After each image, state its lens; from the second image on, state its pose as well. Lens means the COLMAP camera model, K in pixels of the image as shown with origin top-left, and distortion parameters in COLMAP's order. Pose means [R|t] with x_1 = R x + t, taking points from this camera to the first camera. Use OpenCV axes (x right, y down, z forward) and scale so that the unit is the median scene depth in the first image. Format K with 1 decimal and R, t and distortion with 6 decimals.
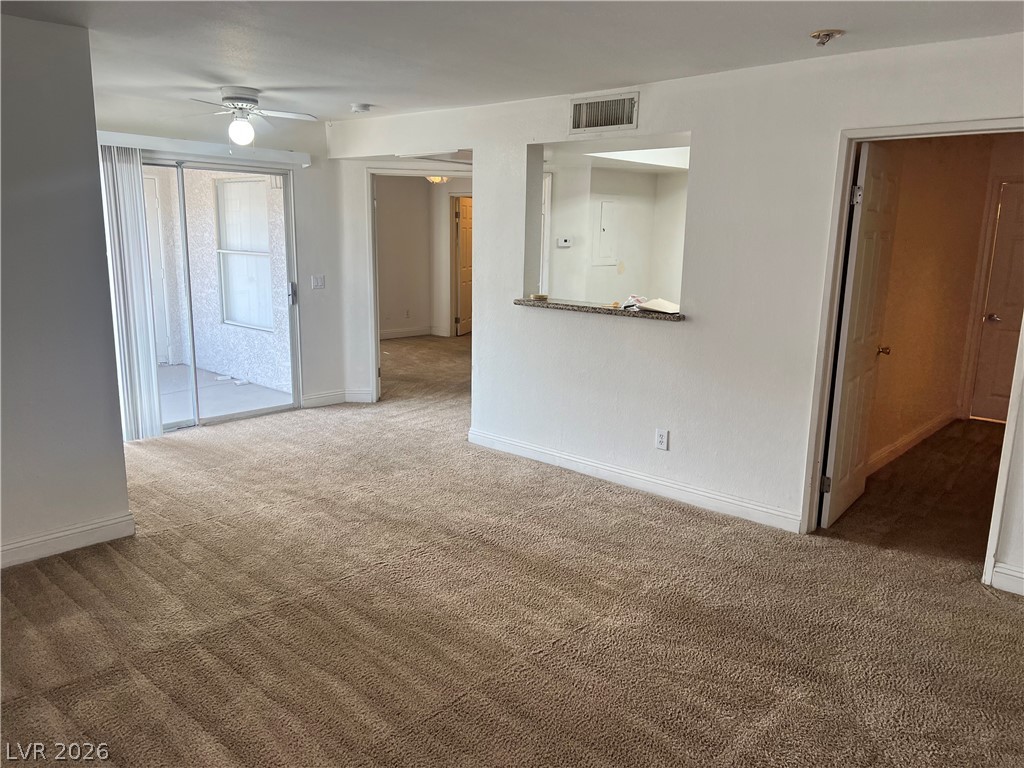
lens RADIAL K [[765.6, 0, 511.3], [0, 765.6, 388.2], [0, 0, 1]] dist [0.042138, -0.000958]
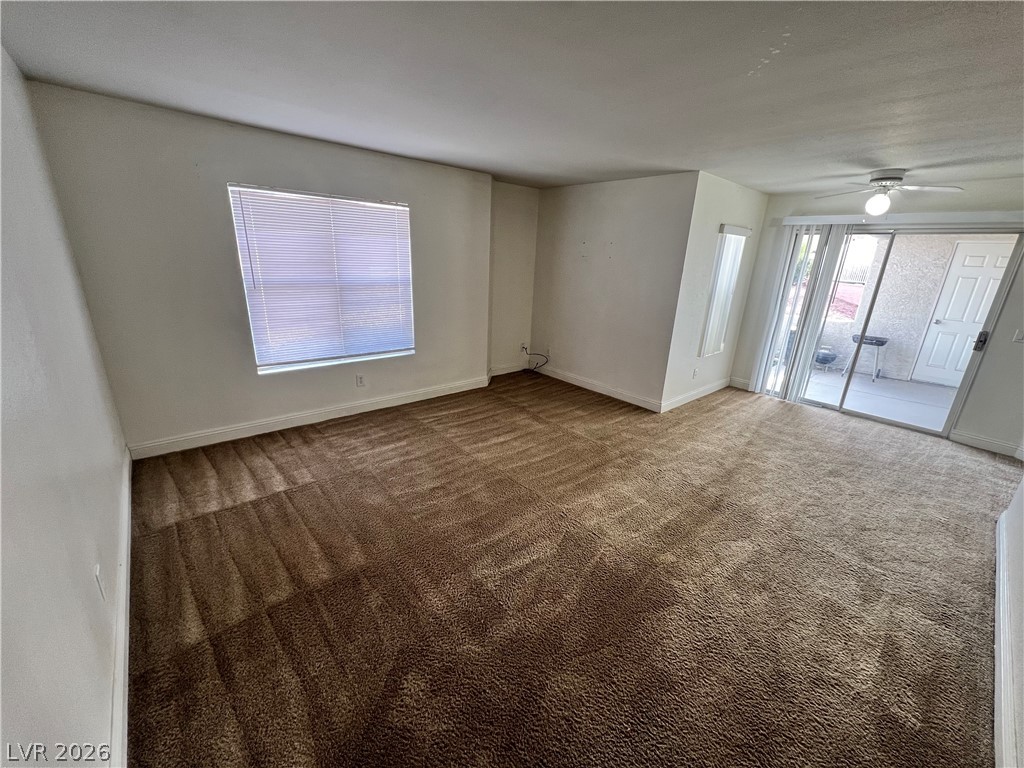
lens RADIAL K [[409.3, 0, 514.0], [0, 409.3, 385.4], [0, 0, 1]] dist [-0.002786, -0.000153]
pose [[-0.115245, 0.278306, -0.953554, 0.500005], [-0.243082, 0.922862, 0.298727, -0.099906], [0.963135, 0.266218, -0.038705, 0.506387]]
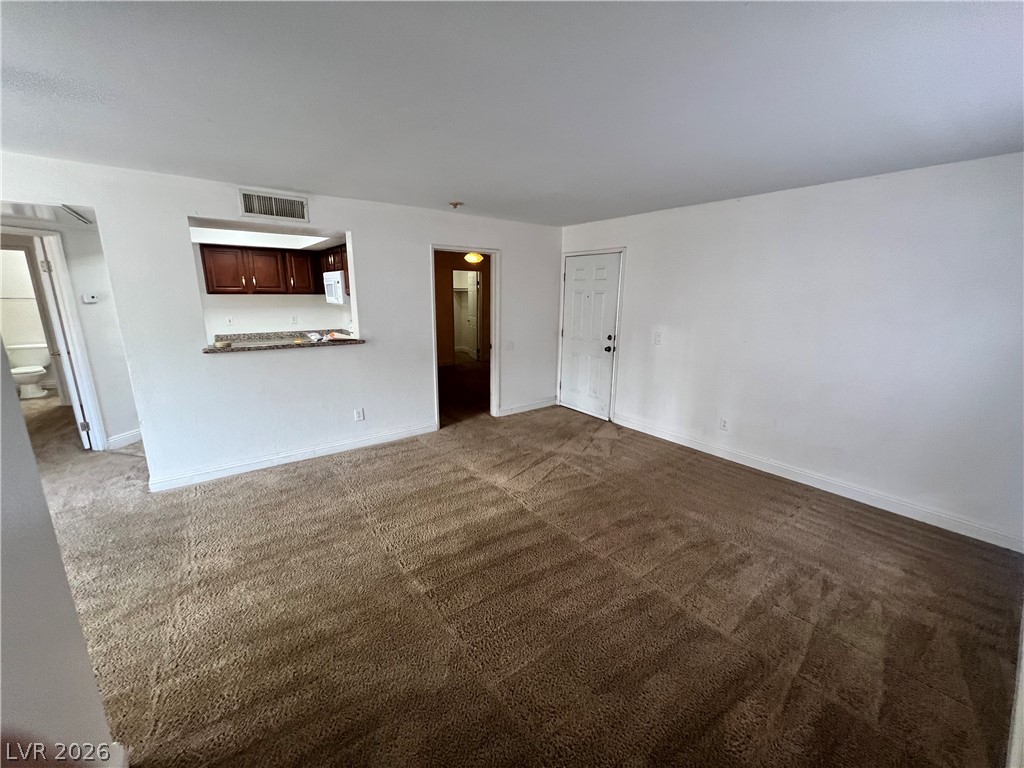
lens RADIAL K [[409.3, 0, 513.3], [0, 409.3, 382.0], [0, 0, 1]] dist [-0.002786, -0.000153]
pose [[0.177477, -0.235796, 0.955459, -0.555225], [0.188211, 0.961084, 0.202224, -0.114032], [-0.965960, 0.143938, 0.214949, 0.447029]]
